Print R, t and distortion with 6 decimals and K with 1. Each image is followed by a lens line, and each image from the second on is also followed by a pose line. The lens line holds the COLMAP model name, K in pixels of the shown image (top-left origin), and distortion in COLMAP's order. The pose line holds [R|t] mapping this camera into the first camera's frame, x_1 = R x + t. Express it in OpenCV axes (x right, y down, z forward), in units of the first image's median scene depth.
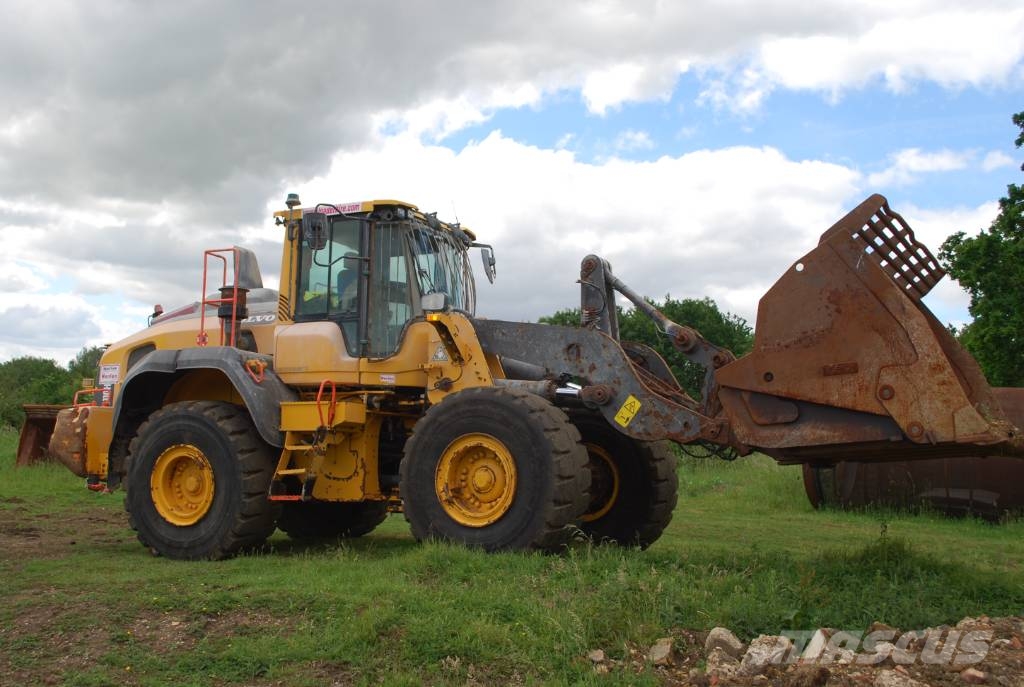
lens RADIAL K [[1134.5, 0, 512.0], [0, 1134.5, 343.5], [0, 0, 1]] dist [-0.052782, -0.002496]
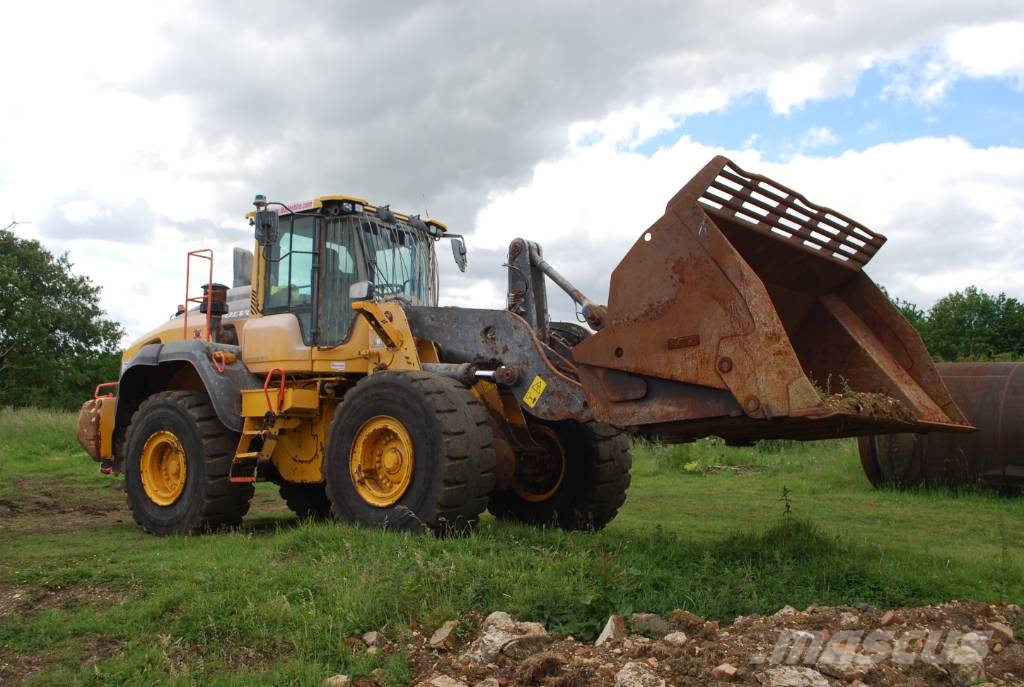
lens RADIAL K [[1048.9, 0, 512.0], [0, 1048.9, 343.5], [0, 0, 1]] dist [-0.063428, -0.020349]
pose [[0.981784, -0.029142, -0.187754, 0.240173], [0.030152, 0.999542, 0.002525, 0.013412], [0.187594, -0.008140, 0.982213, 0.082211]]
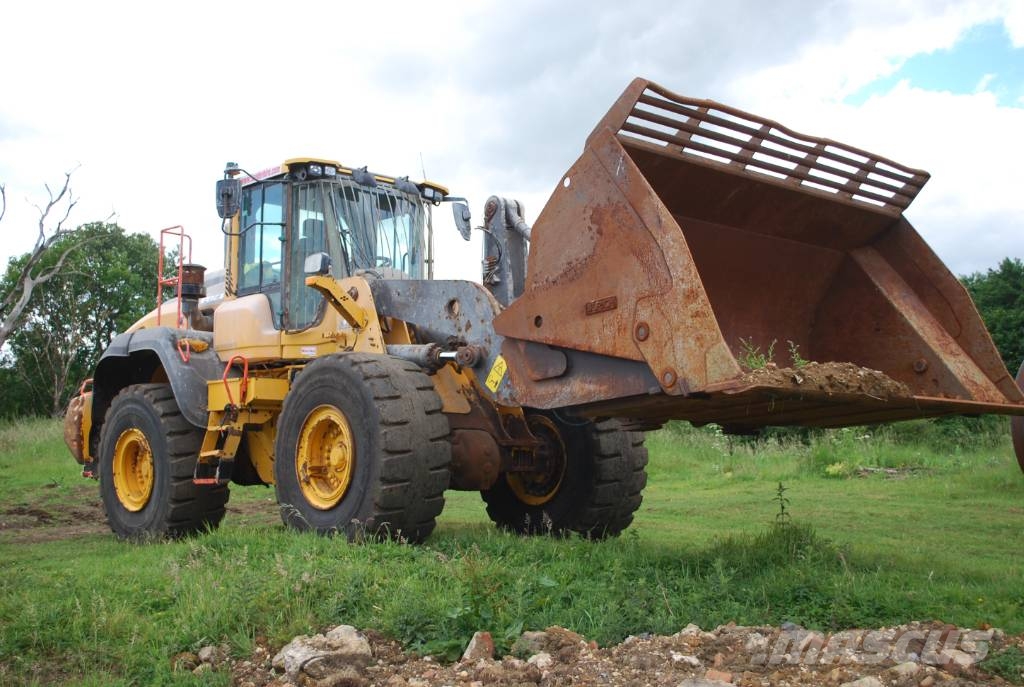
lens RADIAL K [[1198.7, 0, 512.0], [0, 1198.7, 343.5], [0, 0, 1]] dist [-0.051159, 0.014917]
pose [[0.937639, -0.051805, -0.343729, 0.395685], [0.055784, 0.998441, 0.001691, 0.033729], [0.343106, -0.020761, 0.939067, 0.148214]]
